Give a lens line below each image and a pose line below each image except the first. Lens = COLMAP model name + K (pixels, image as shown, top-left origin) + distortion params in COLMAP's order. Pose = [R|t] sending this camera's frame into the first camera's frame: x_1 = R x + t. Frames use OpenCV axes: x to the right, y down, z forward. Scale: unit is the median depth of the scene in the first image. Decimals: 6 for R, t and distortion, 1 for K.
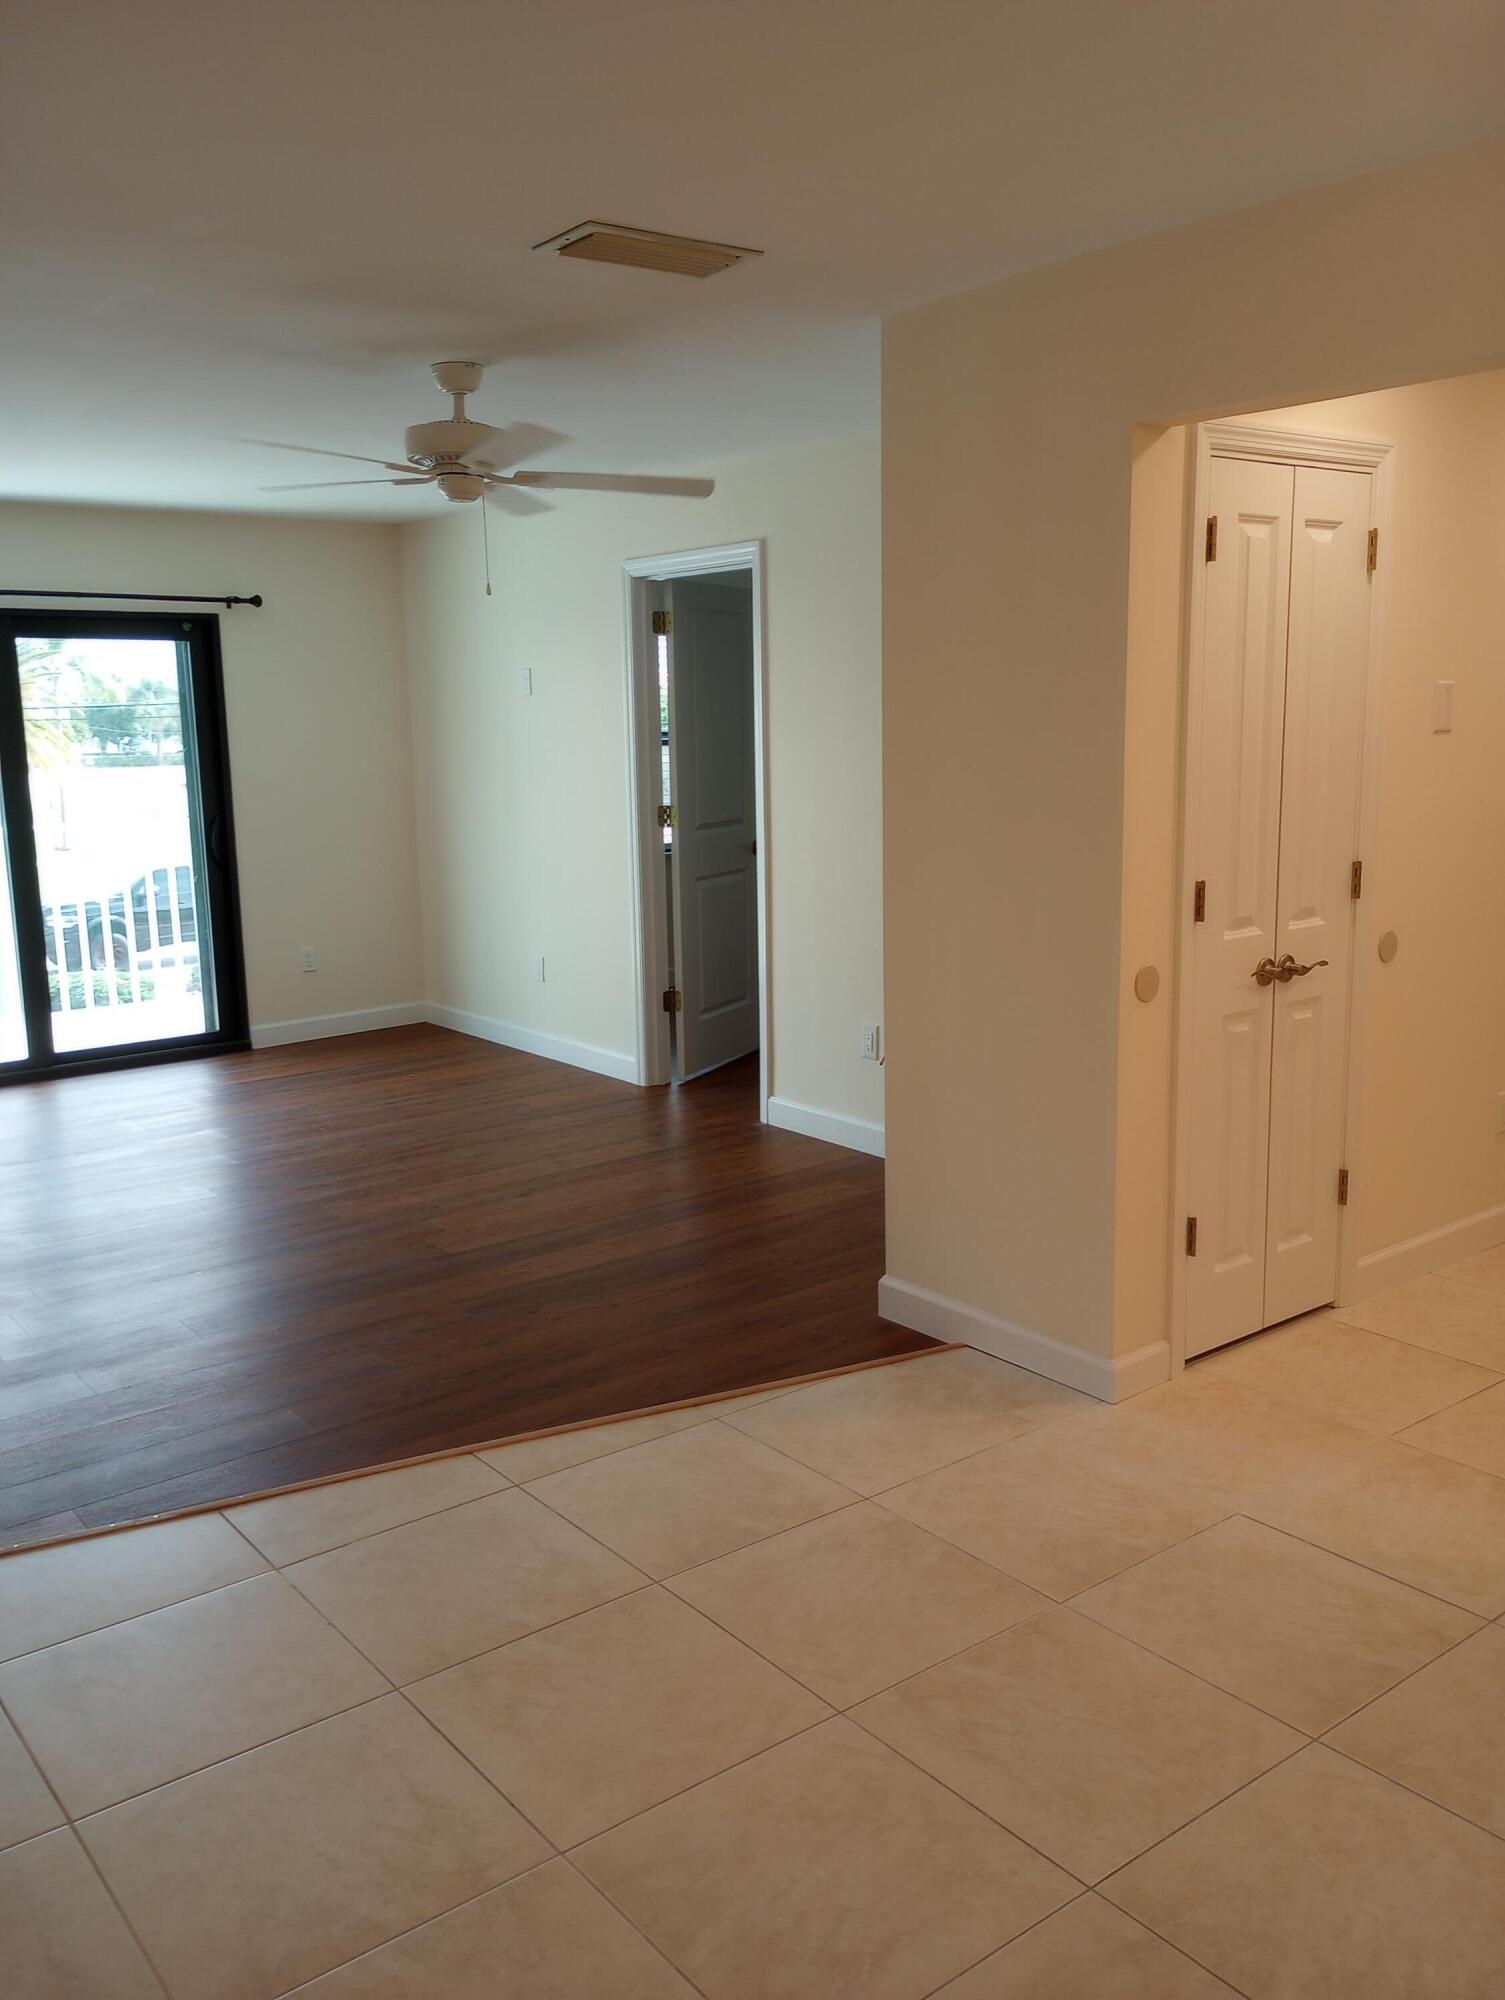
lens RADIAL K [[1667.4, 0, 776.0], [0, 1667.4, 1003.9], [0, 0, 1]] dist [0.051624, -0.083963]
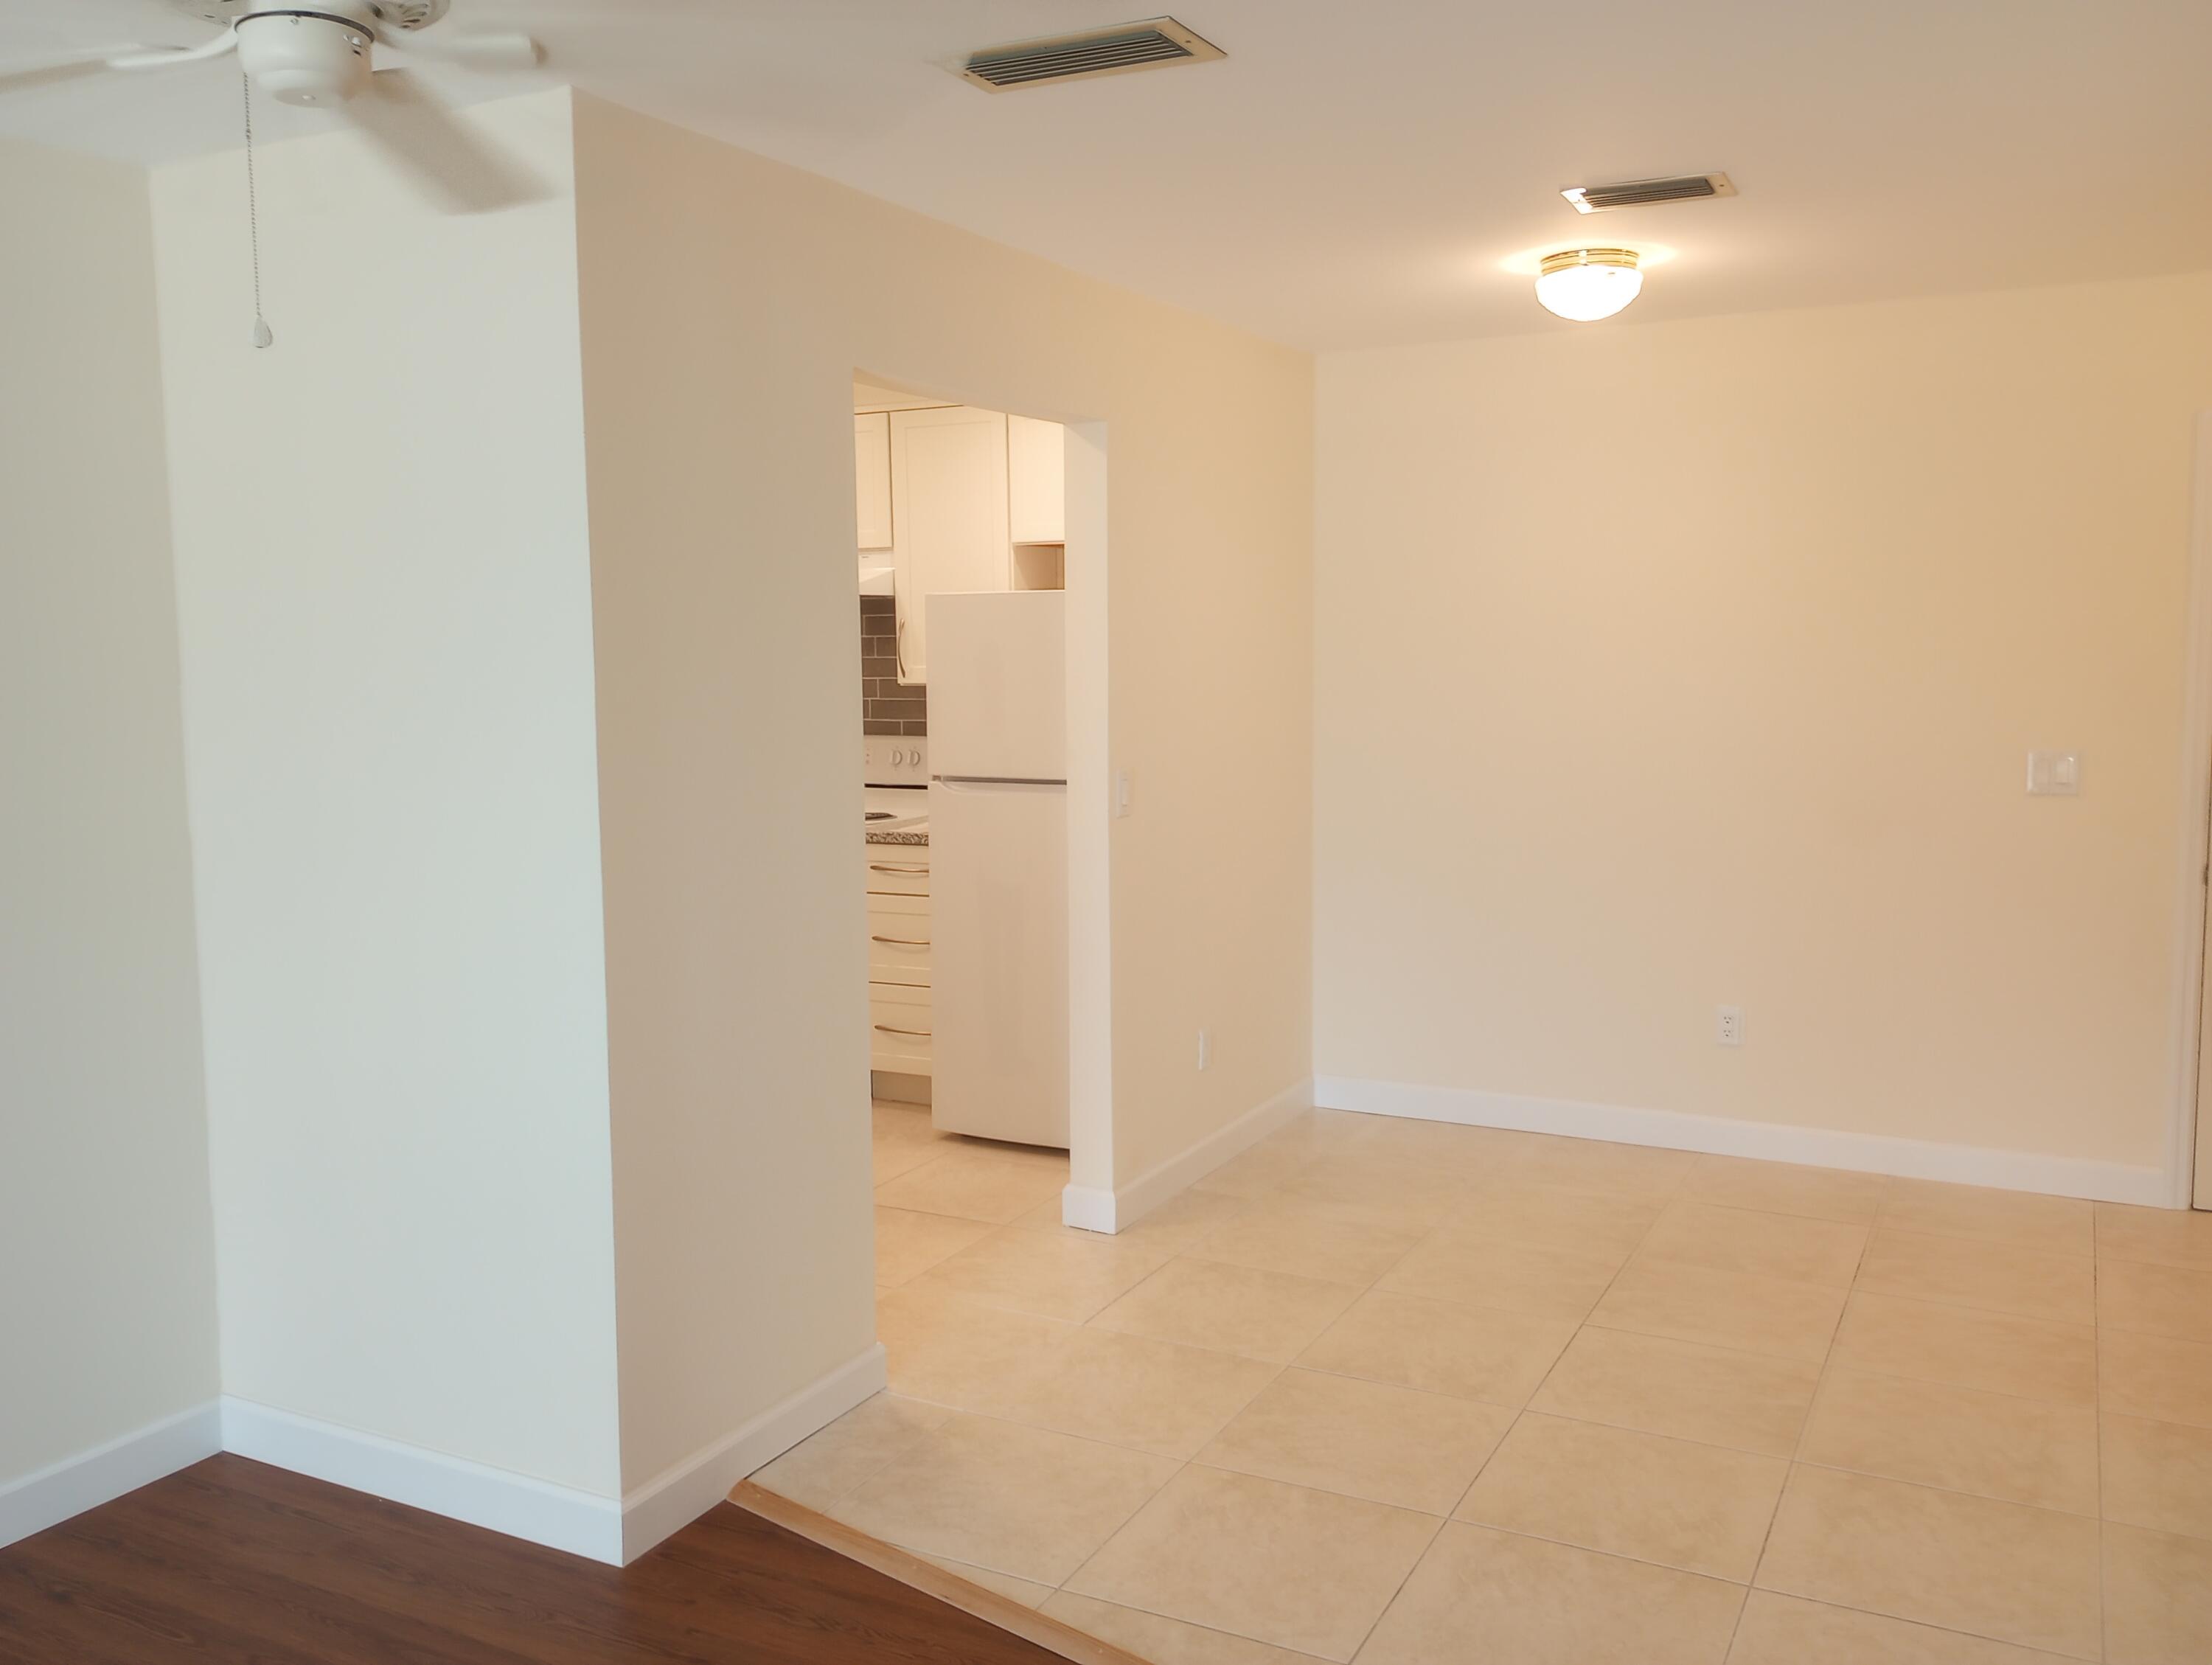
lens RADIAL K [[1805.3, 0, 1103.0], [0, 1805.3, 830.3], [0, 0, 1]] dist [0.066308, 0.001082]
pose [[-0.411849, -0.075631, 0.908108, -0.712946], [0.168666, 0.973004, 0.157530, -0.195529], [-0.895507, 0.218045, -0.387974, 1.147897]]
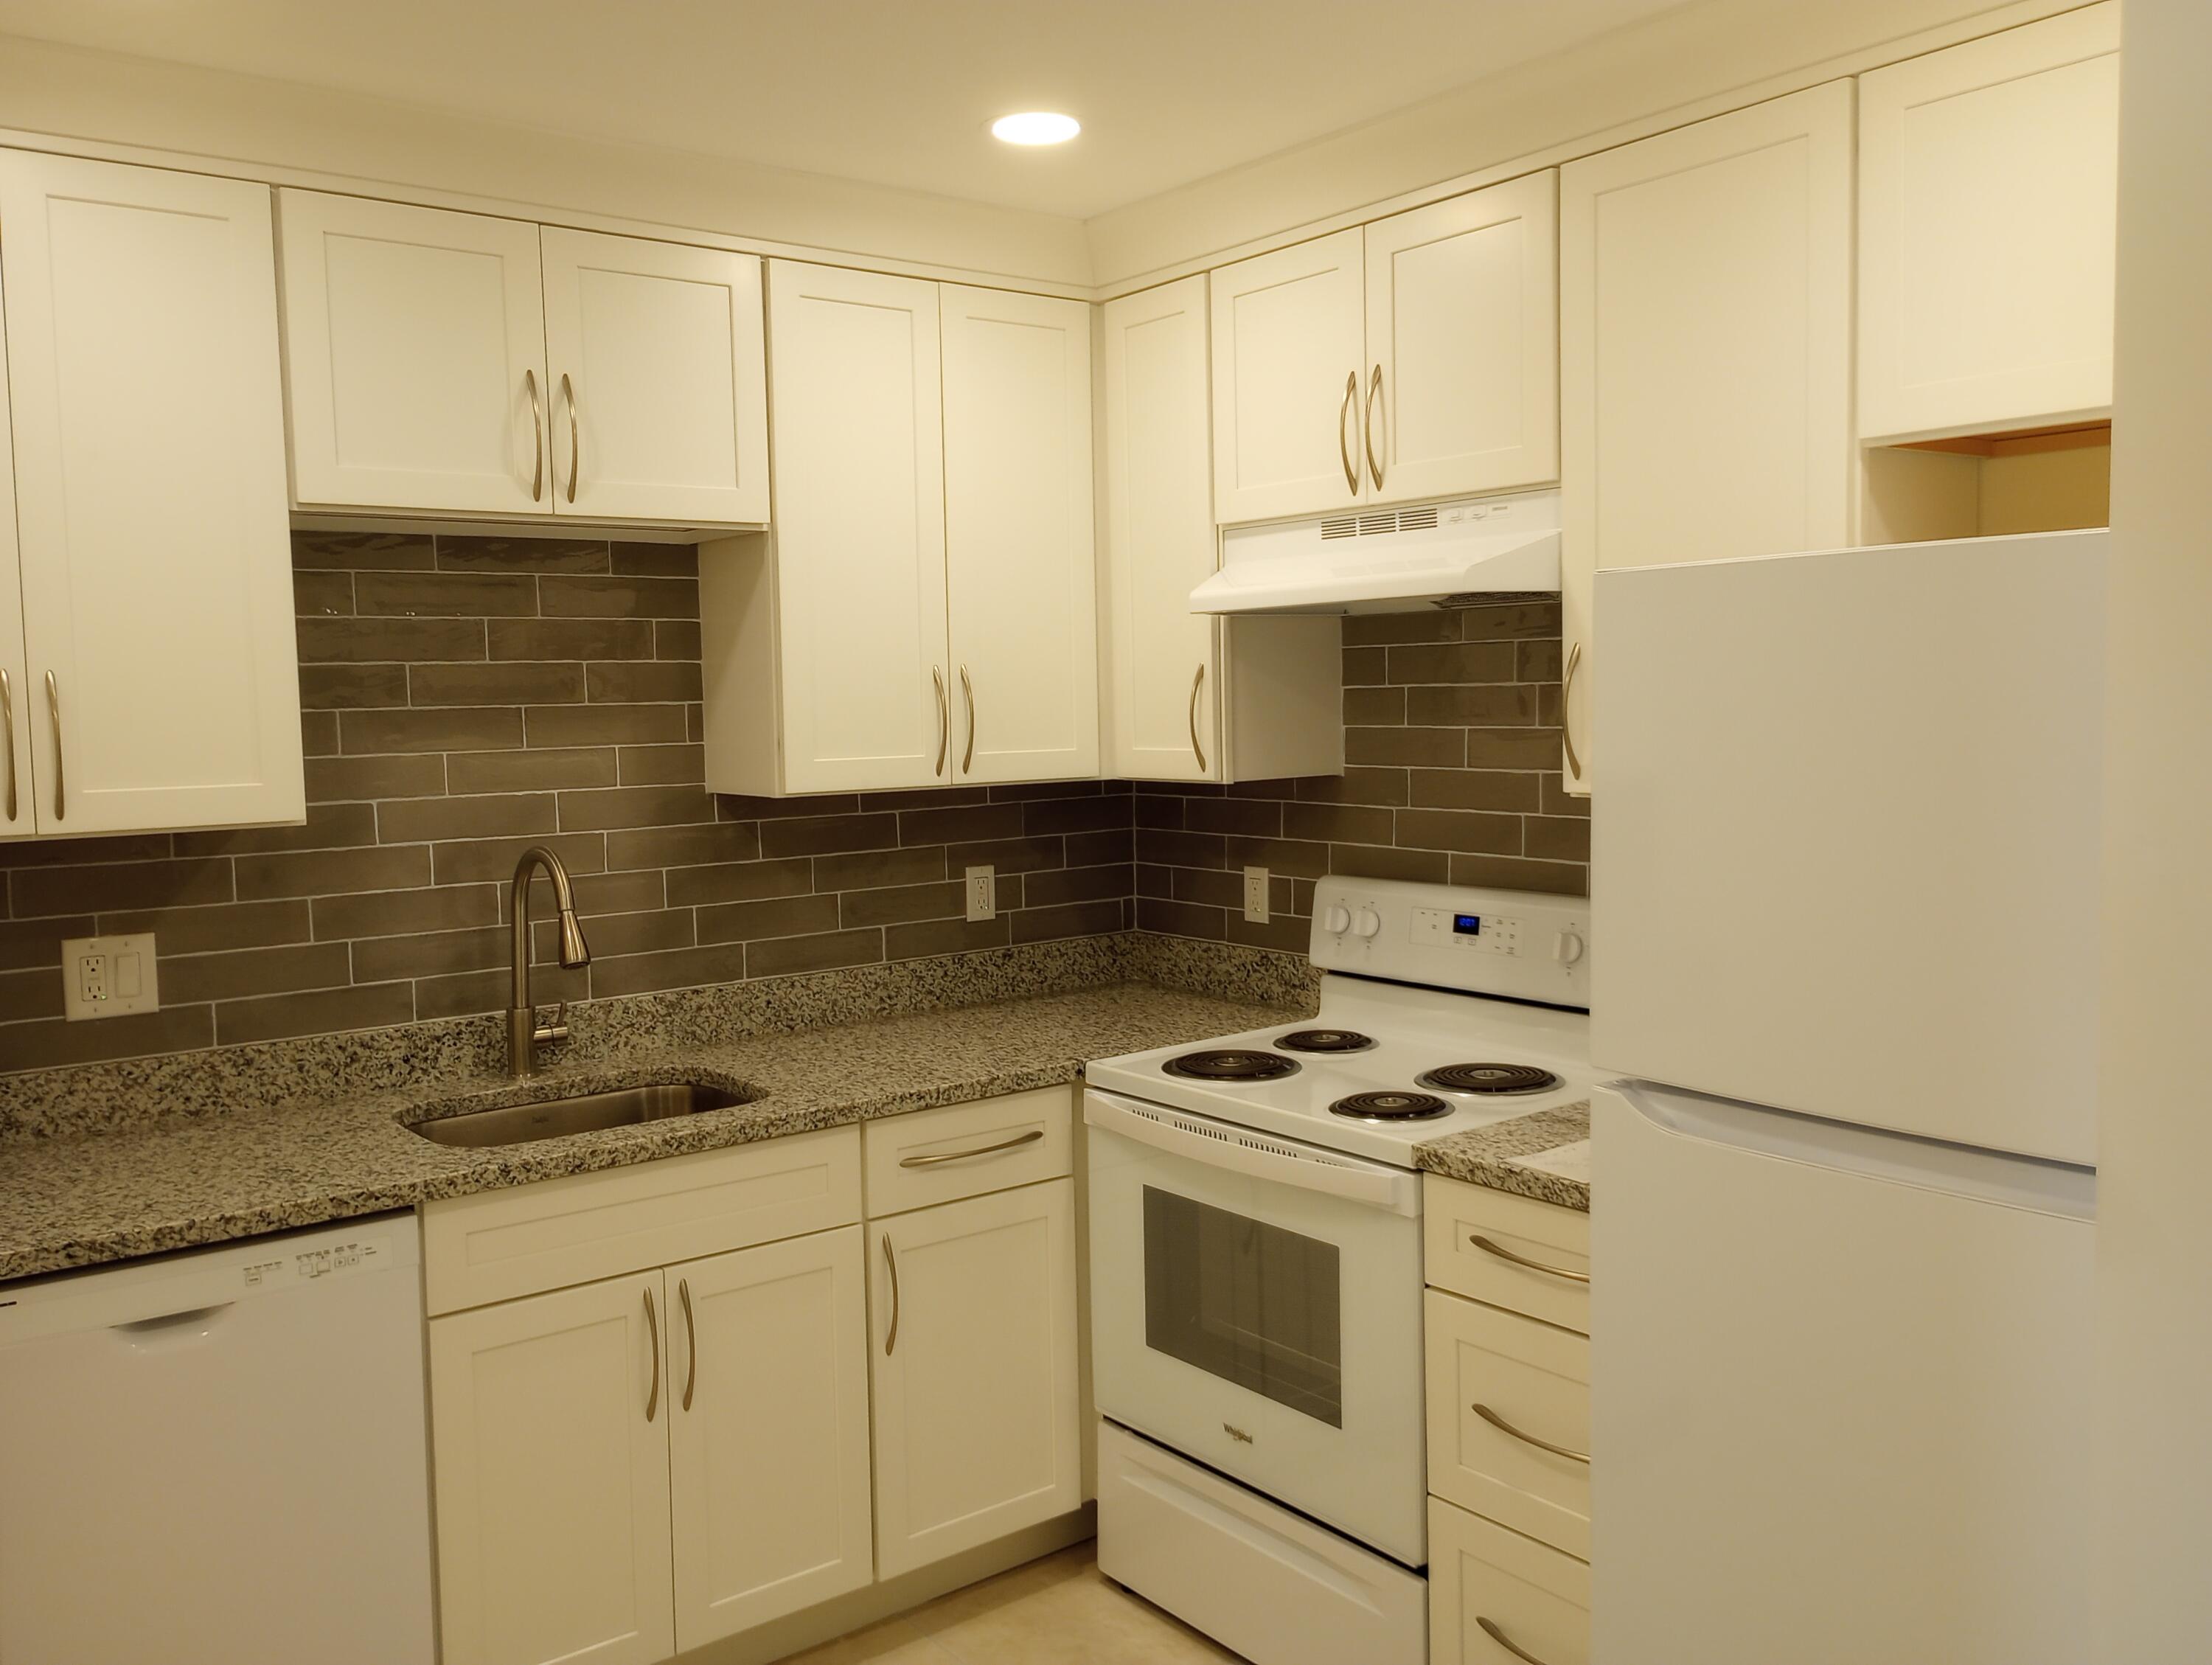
lens RADIAL K [[1828.8, 0, 1132.0], [0, 1828.8, 815.8], [0, 0, 1]] dist [0.060766, -0.075781]
pose [[0.007173, -0.049200, 0.998763, 0.098893], [0.192341, 0.980207, 0.046904, -0.156564], [-0.981302, 0.191767, 0.016495, 0.823254]]
